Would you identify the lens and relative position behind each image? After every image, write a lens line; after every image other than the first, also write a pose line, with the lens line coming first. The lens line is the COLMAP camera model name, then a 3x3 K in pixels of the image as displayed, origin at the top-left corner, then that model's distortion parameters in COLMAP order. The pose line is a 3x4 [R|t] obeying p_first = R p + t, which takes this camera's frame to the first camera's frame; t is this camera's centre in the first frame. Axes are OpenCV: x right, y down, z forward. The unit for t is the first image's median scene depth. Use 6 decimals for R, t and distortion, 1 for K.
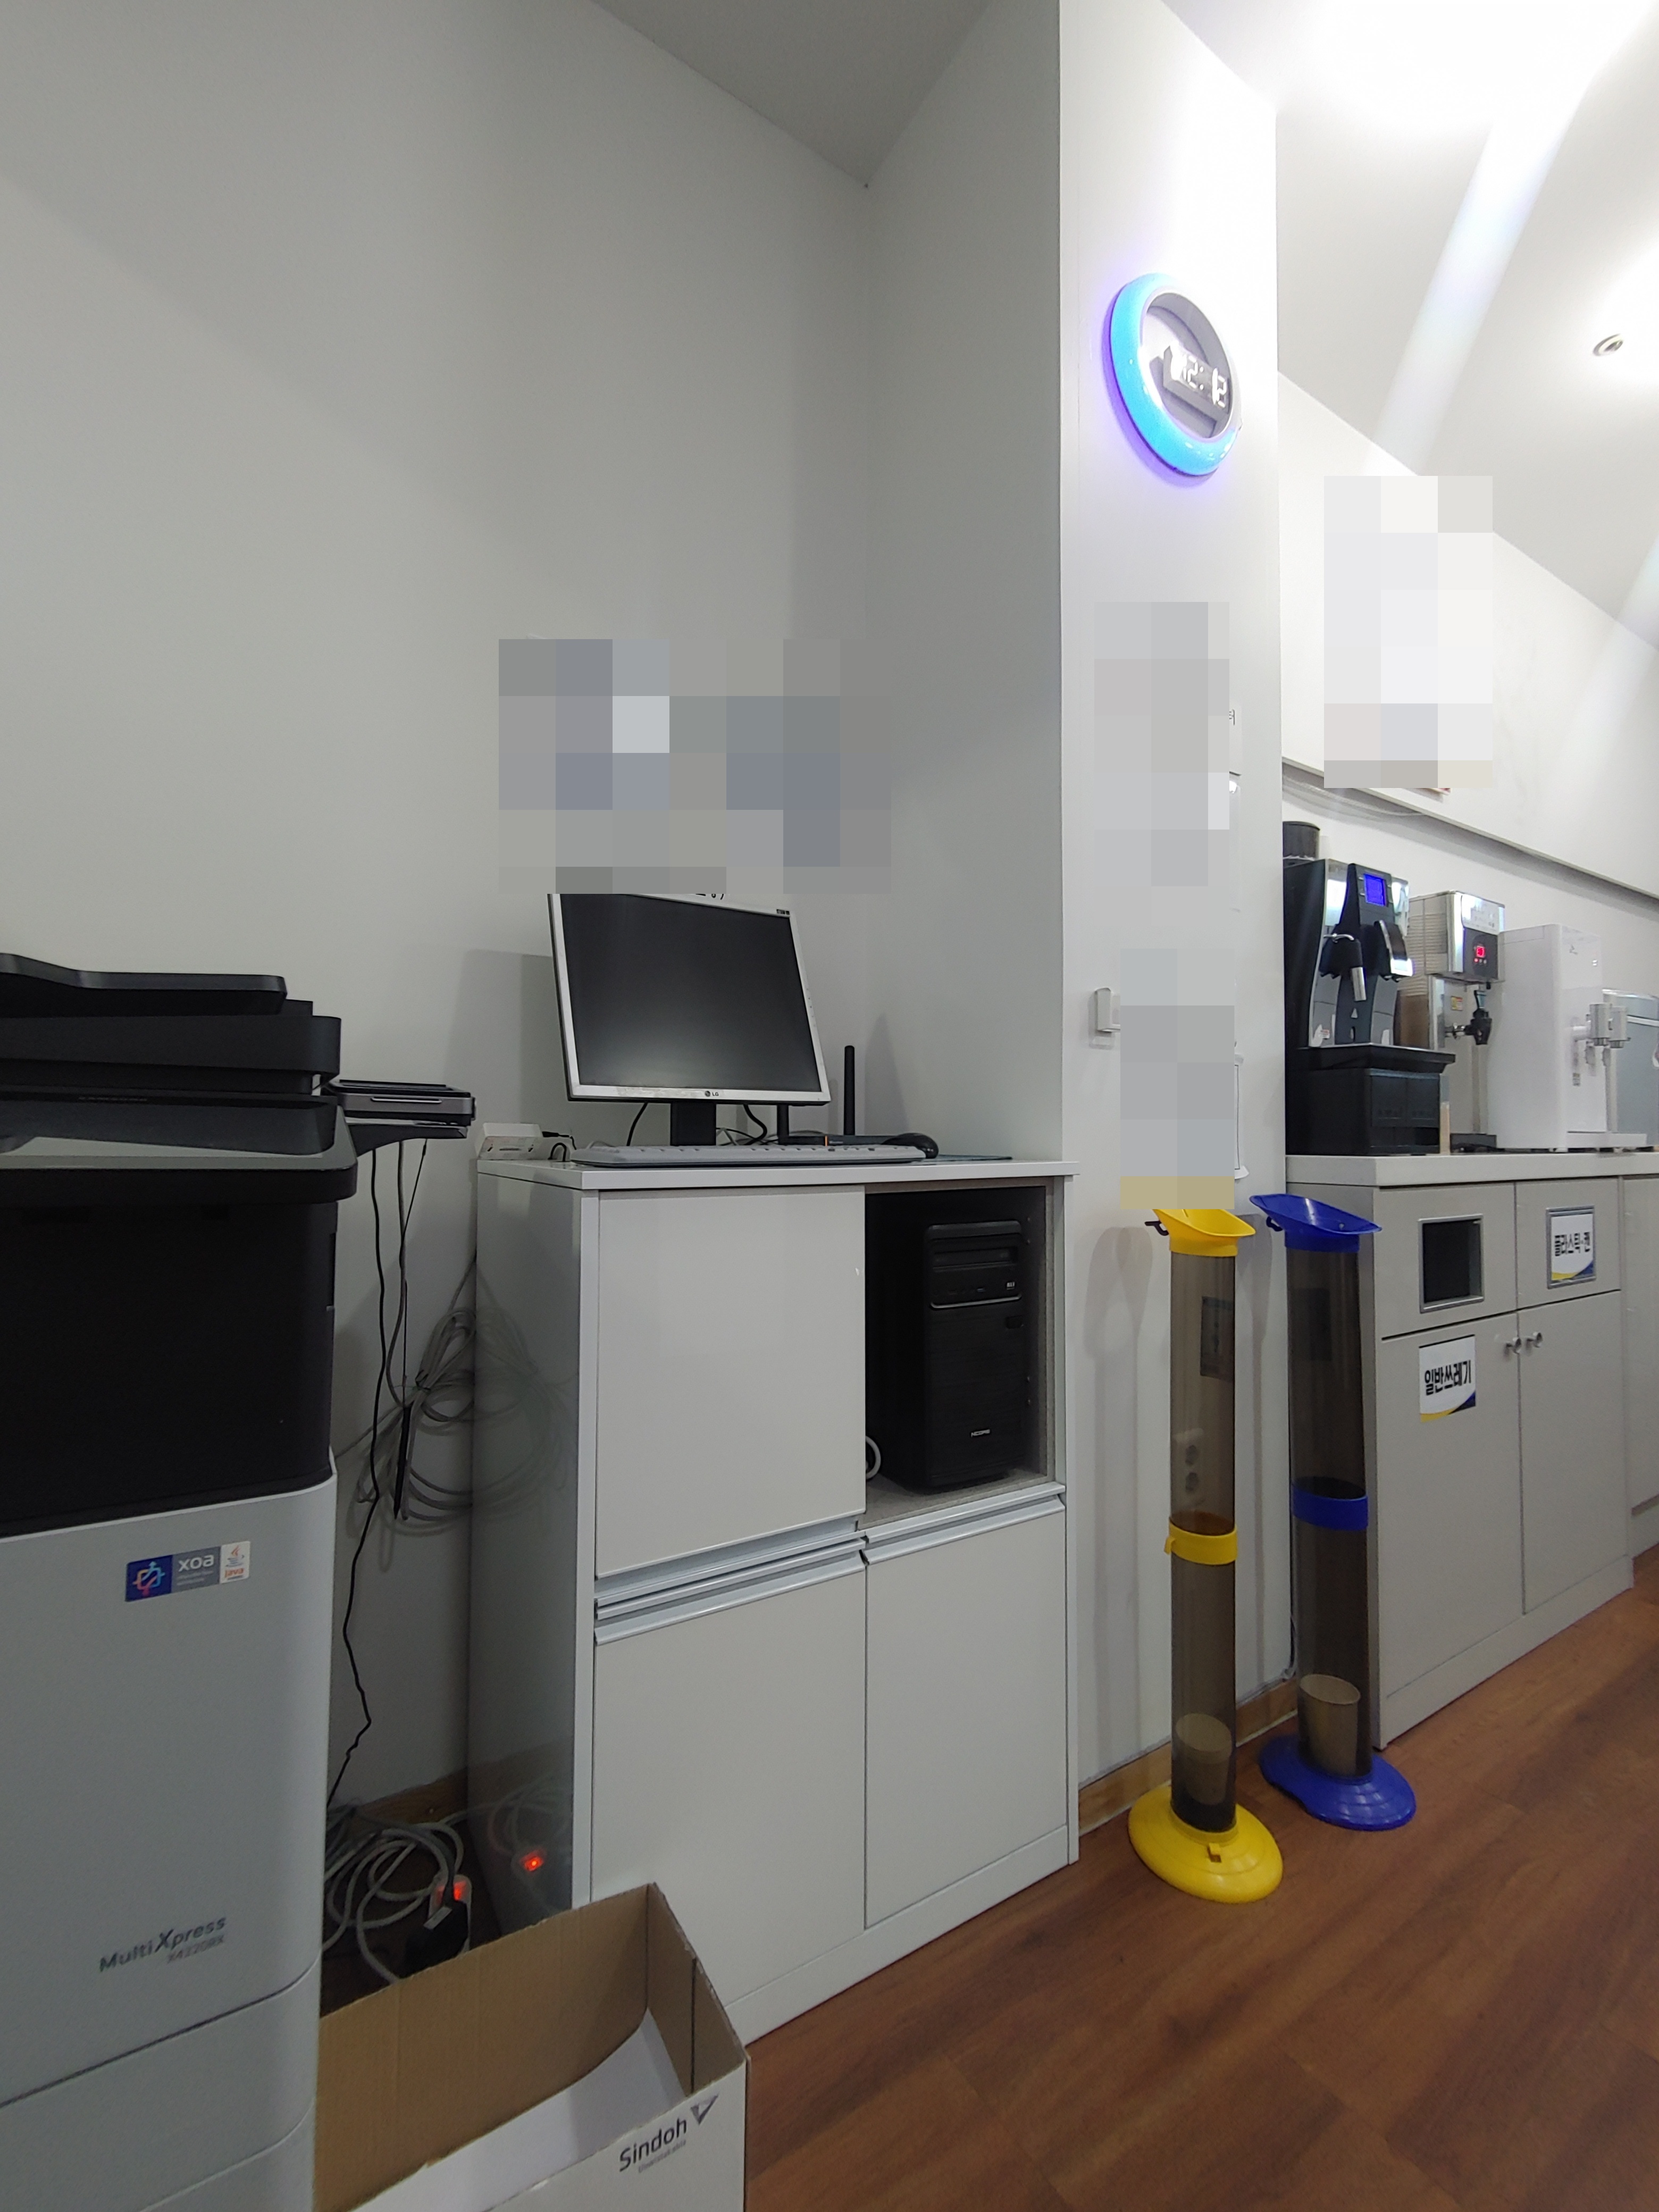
lens RADIAL K [[948.8, 0, 825.8], [0, 948.8, 1105.3], [0, 0, 1]] dist [0.003202, 0.000673]
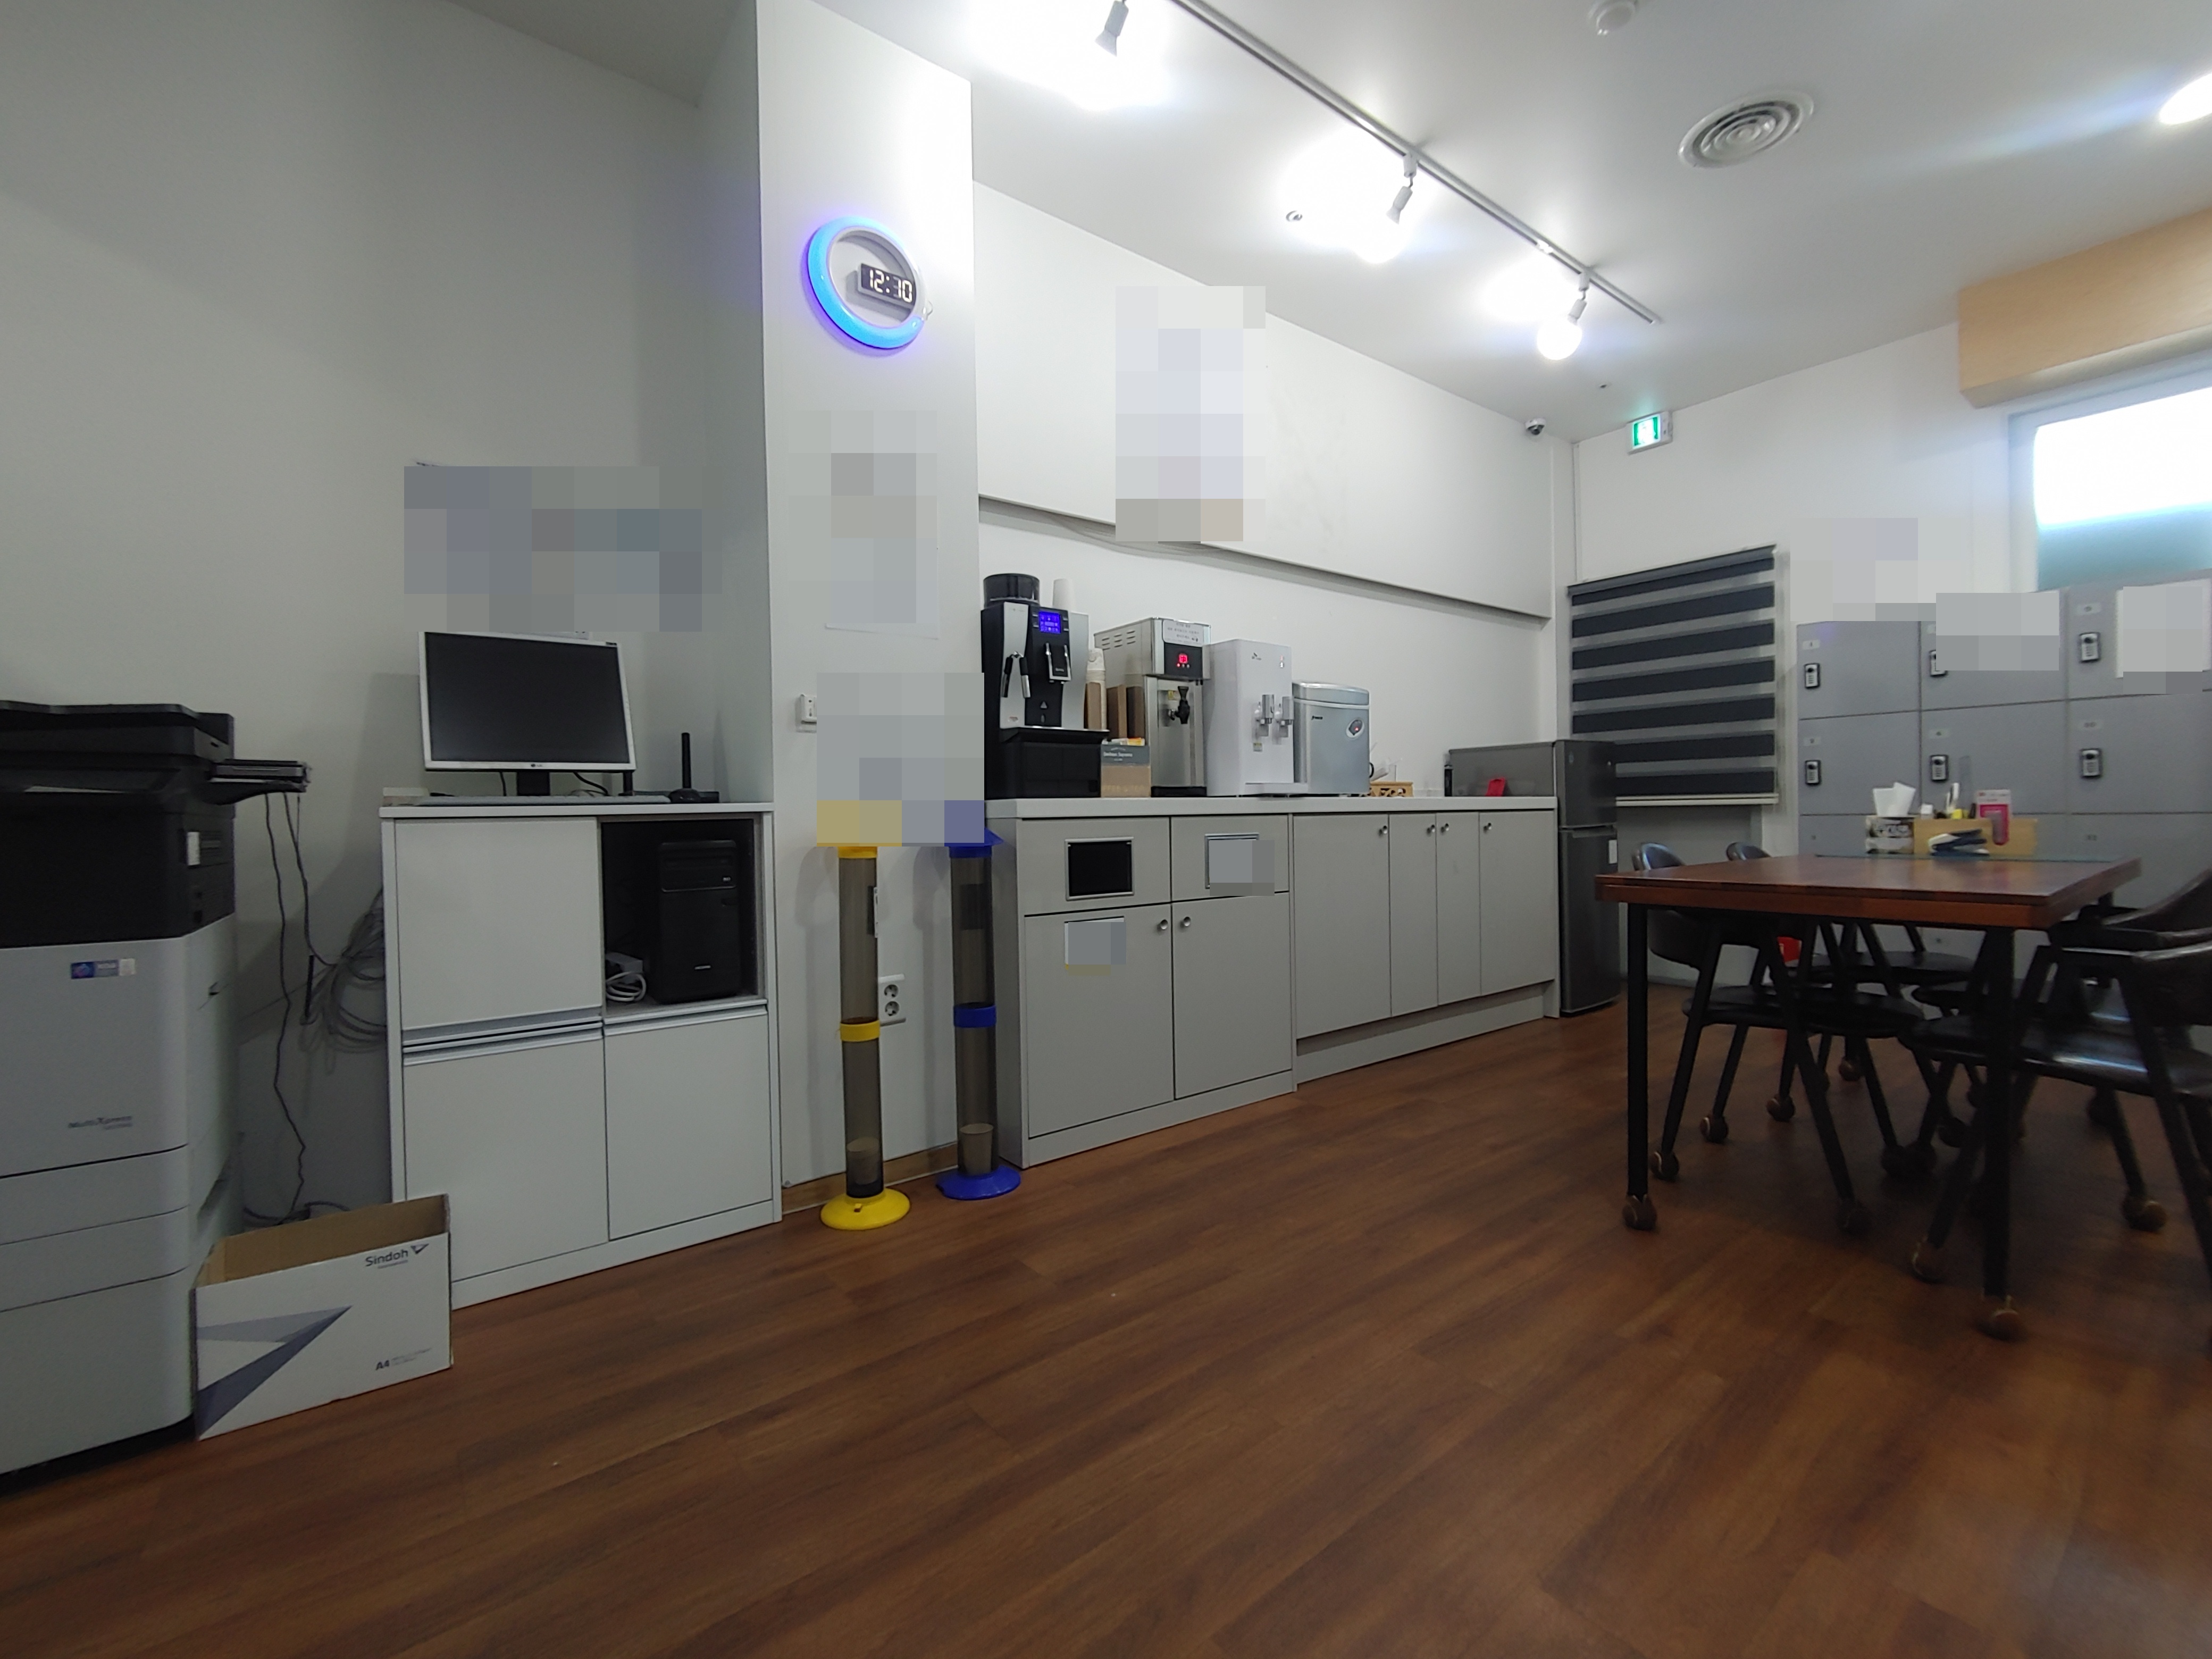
lens RADIAL K [[948.8, 0, 1104.5], [0, 948.8, 827.1], [0, 0, 1]] dist [0.003202, 0.000673]
pose [[0.995618, -0.023623, 0.090481, 0.677323], [0.019378, 0.998683, 0.047505, 0.033526], [-0.091484, -0.045543, 0.994765, -0.660600]]
